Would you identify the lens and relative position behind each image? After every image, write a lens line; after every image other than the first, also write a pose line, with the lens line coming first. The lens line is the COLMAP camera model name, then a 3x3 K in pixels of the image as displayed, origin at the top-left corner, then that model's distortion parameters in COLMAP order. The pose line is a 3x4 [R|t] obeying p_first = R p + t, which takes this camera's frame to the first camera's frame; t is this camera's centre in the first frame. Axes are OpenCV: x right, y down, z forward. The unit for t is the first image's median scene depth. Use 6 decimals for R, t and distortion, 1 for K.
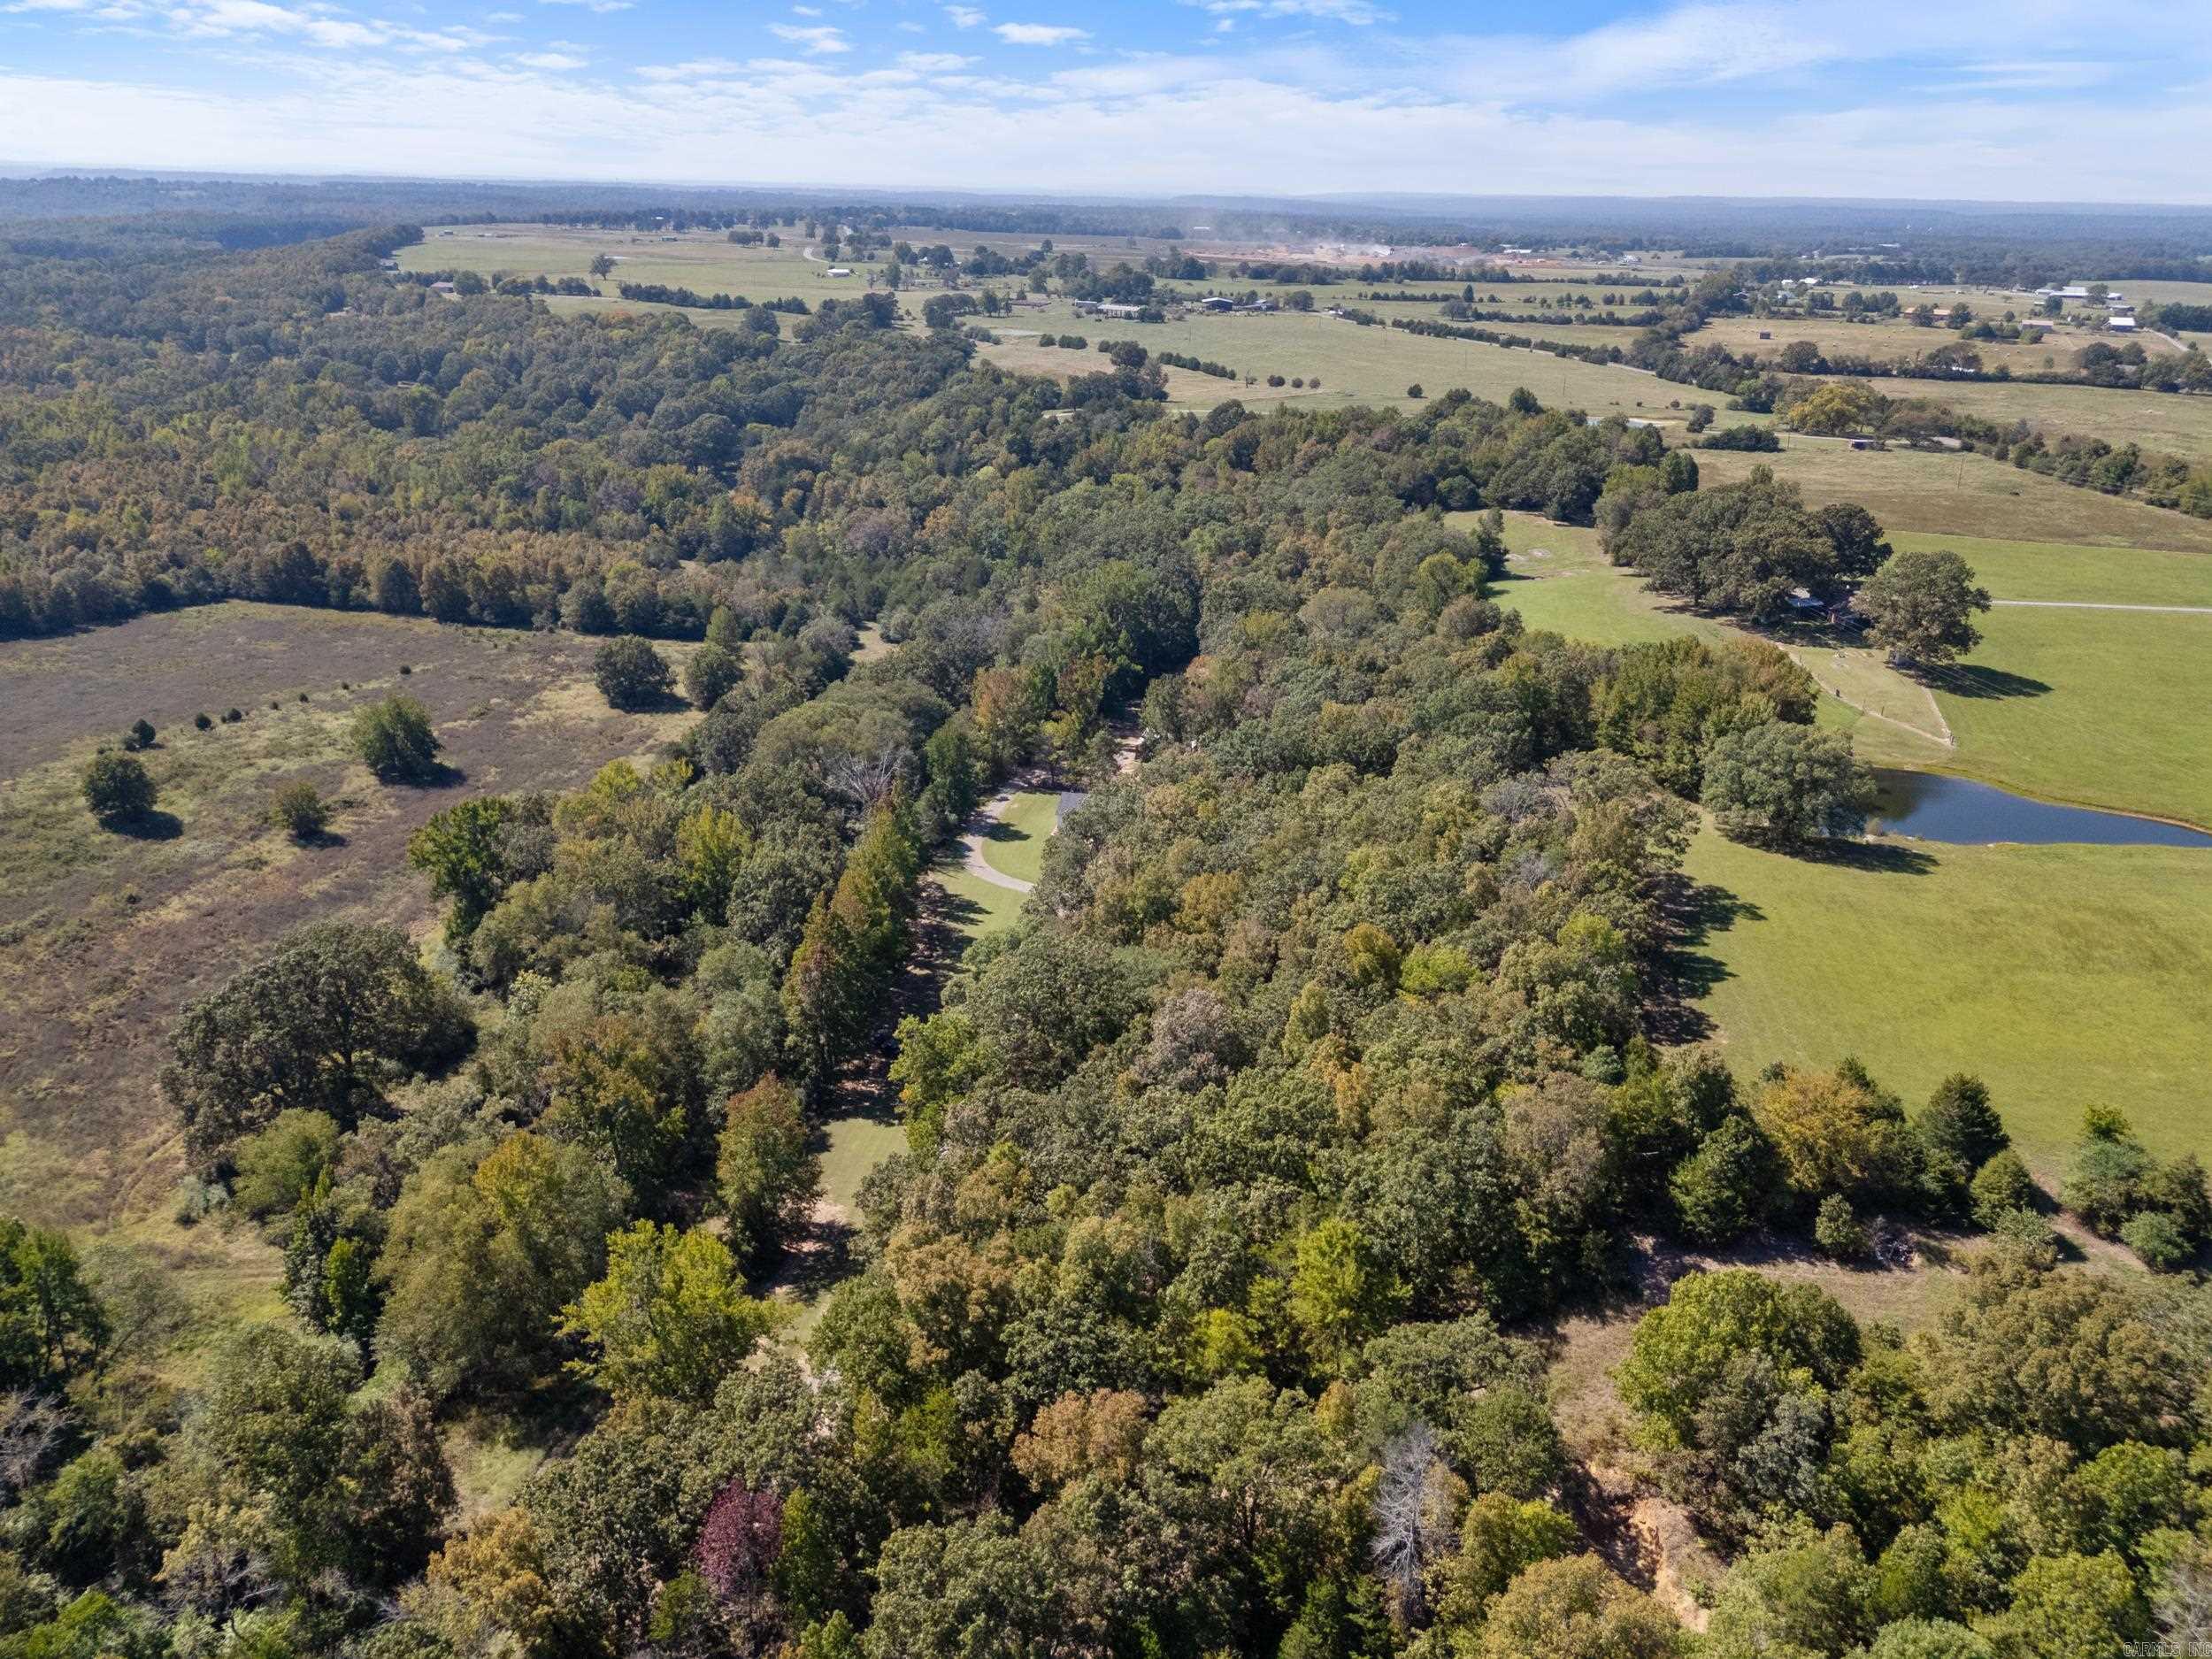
lens RADIAL K [[1645.5, 0, 1102.6], [0, 1645.5, 820.9], [0, 0, 1]] dist [0.052426, -0.040284]
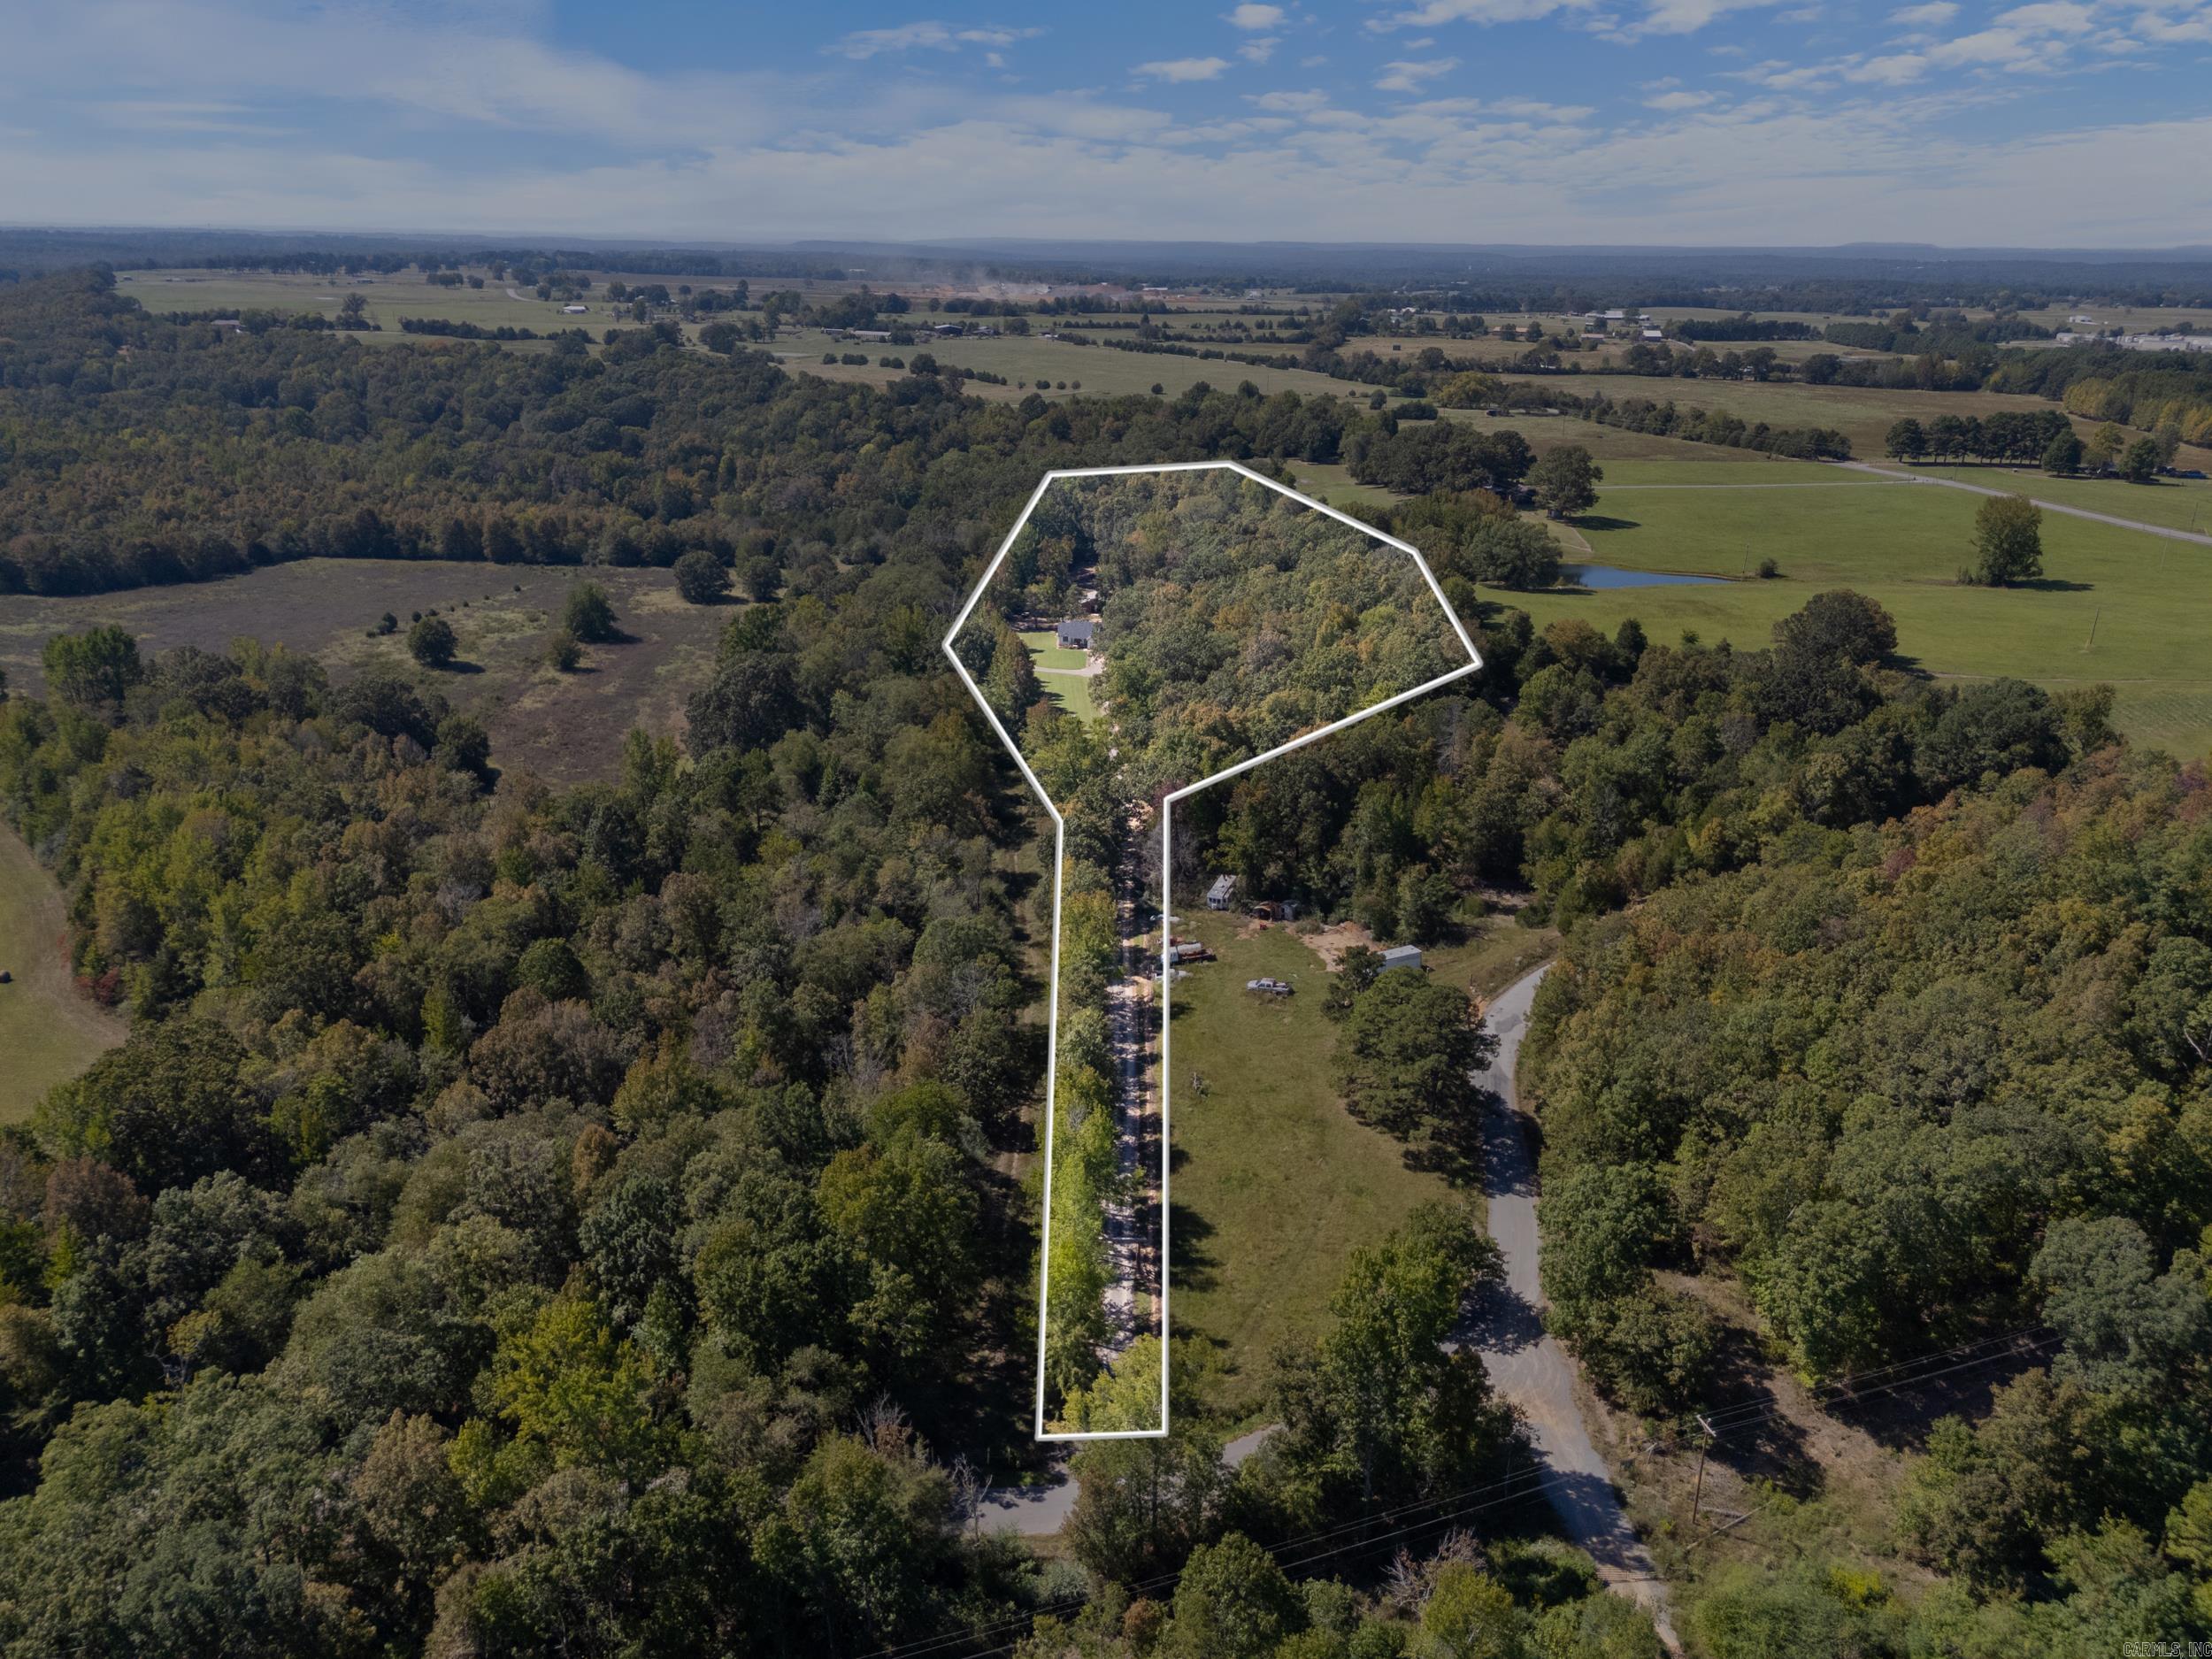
lens RADIAL K [[1645.5, 0, 1102.8], [0, 1645.5, 832.0], [0, 0, 1]] dist [0.052426, -0.040284]
pose [[0.974973, -0.080321, 0.207306, -0.151726], [0.084131, 0.996408, -0.009614, 0.093464], [-0.205789, 0.026814, 0.978229, -0.235325]]
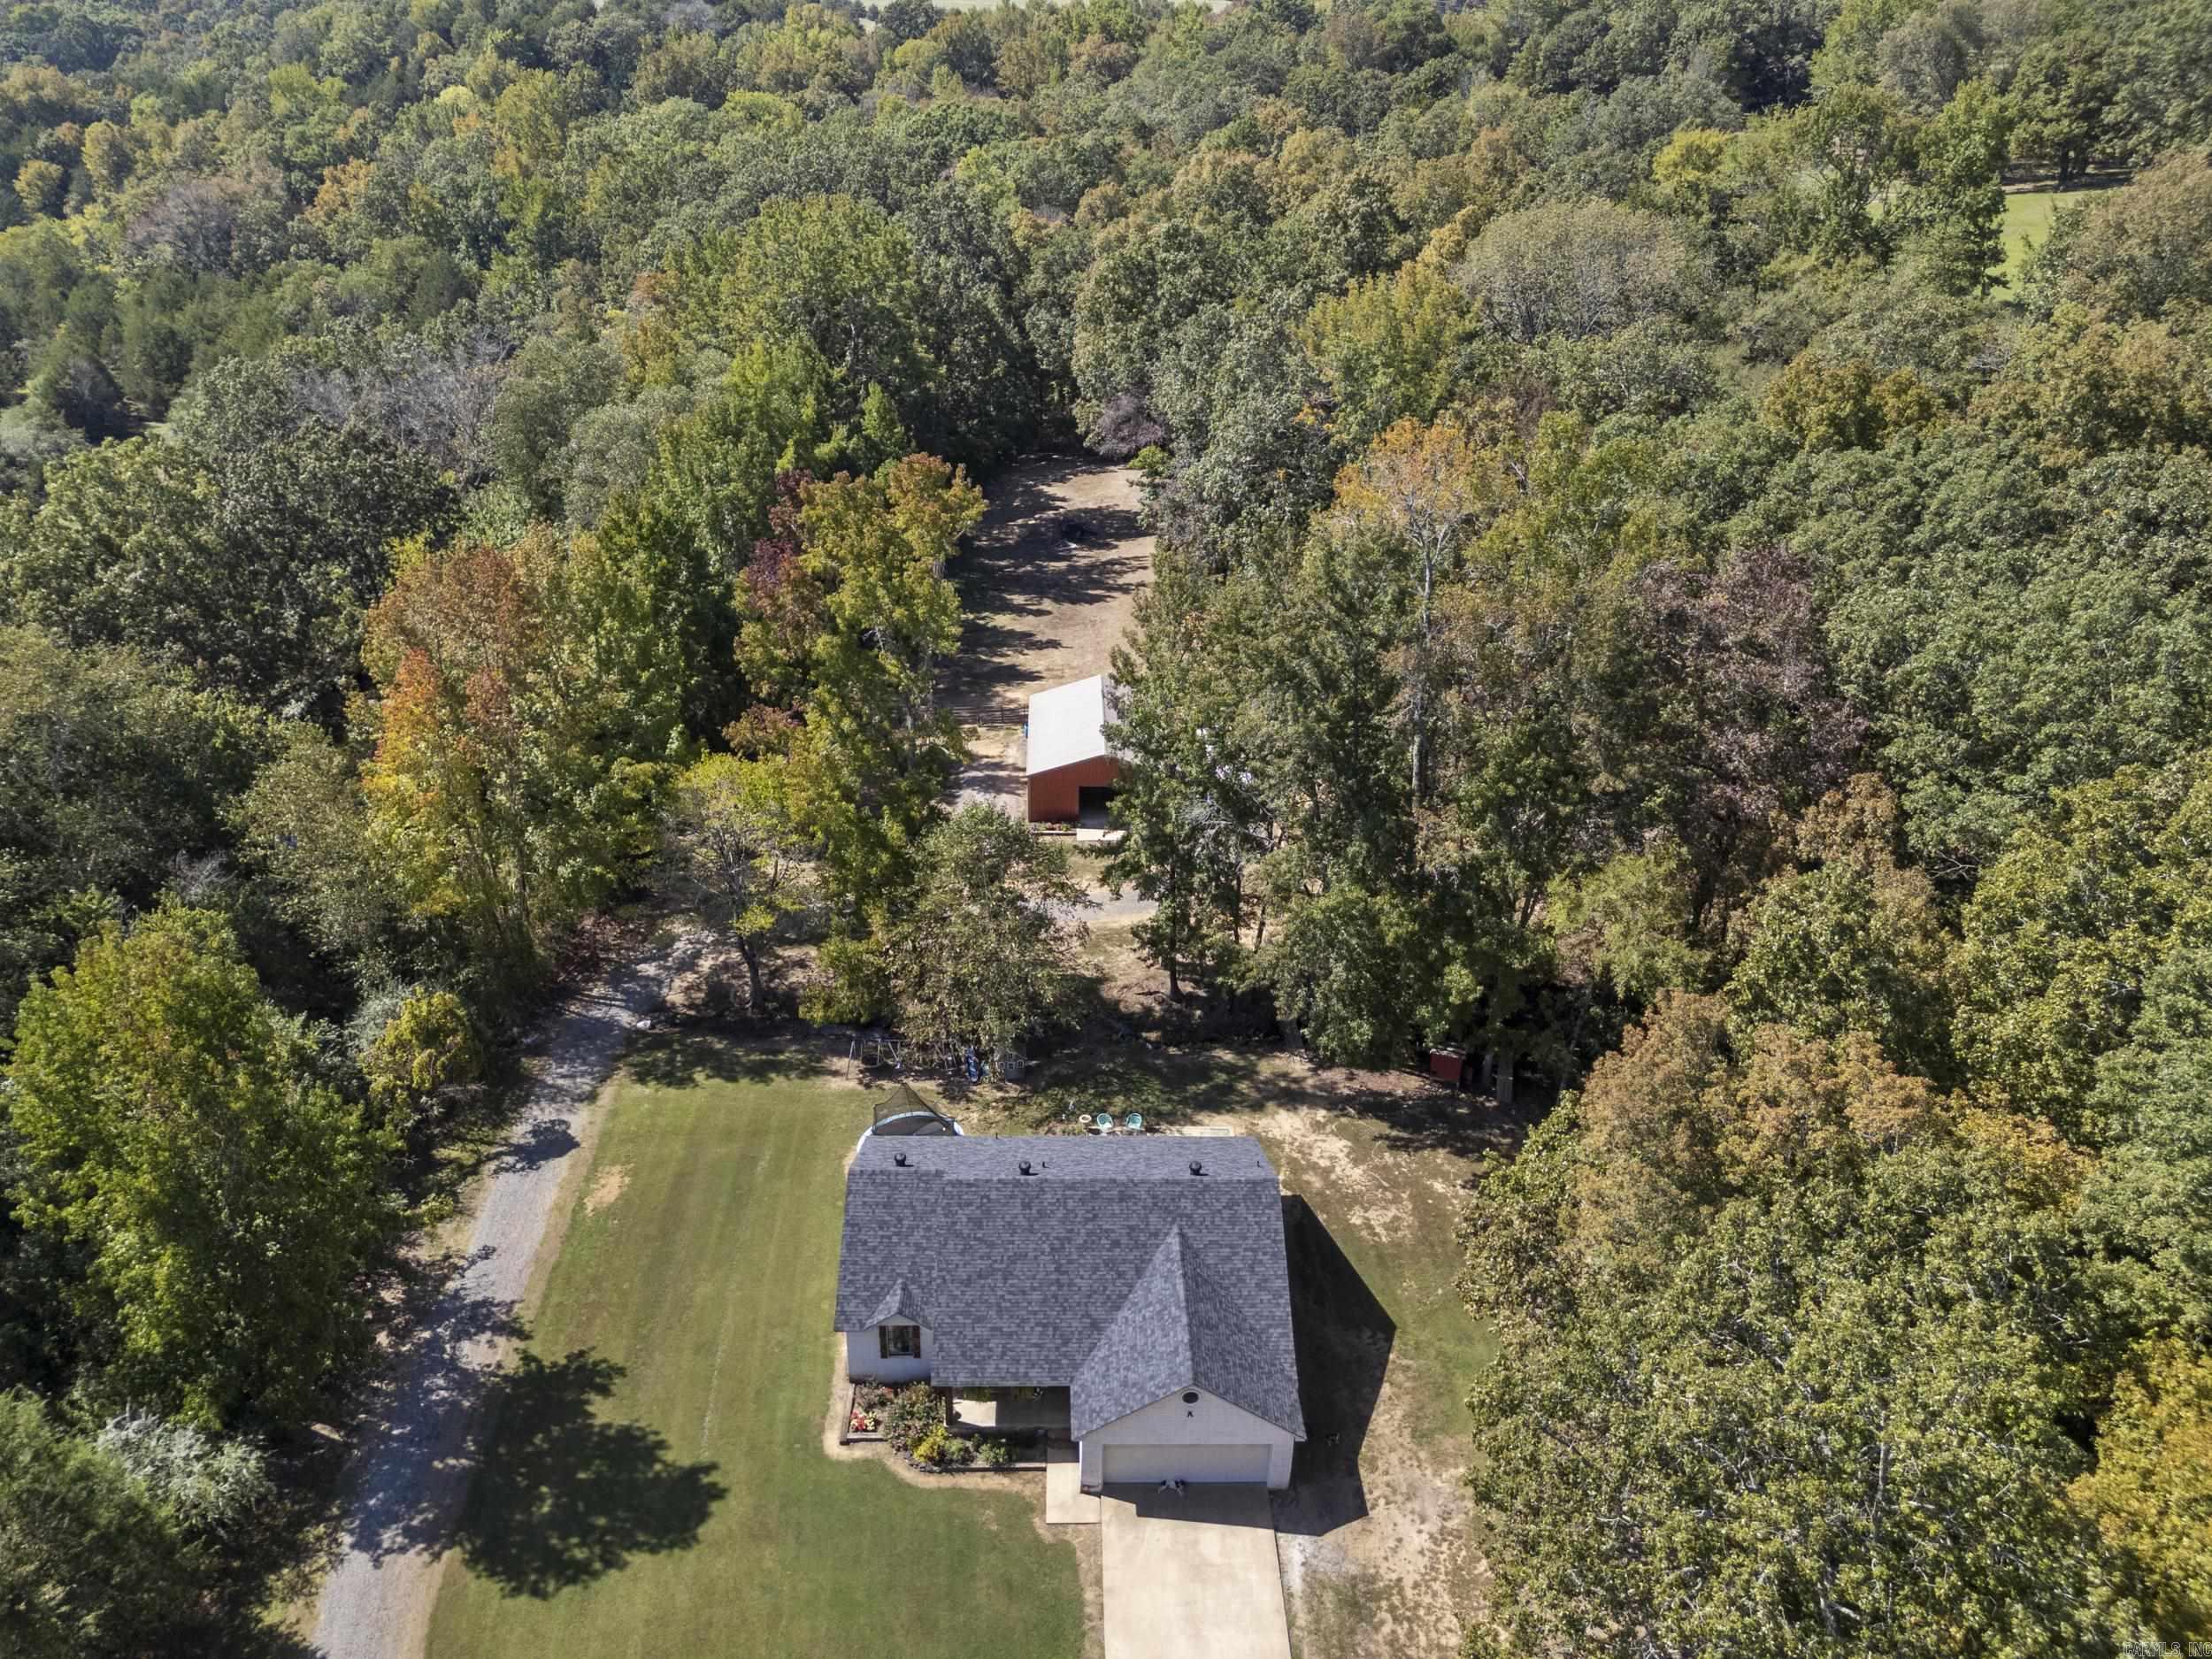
lens RADIAL K [[1645.5, 0, 1095.2], [0, 1645.5, 820.0], [0, 0, 1]] dist [0.052426, -0.040284]
pose [[0.969136, -0.114893, 0.218116, -0.016382], [0.089959, 0.988565, 0.121020, -0.038844], [-0.229526, -0.097663, 0.968390, 0.389690]]
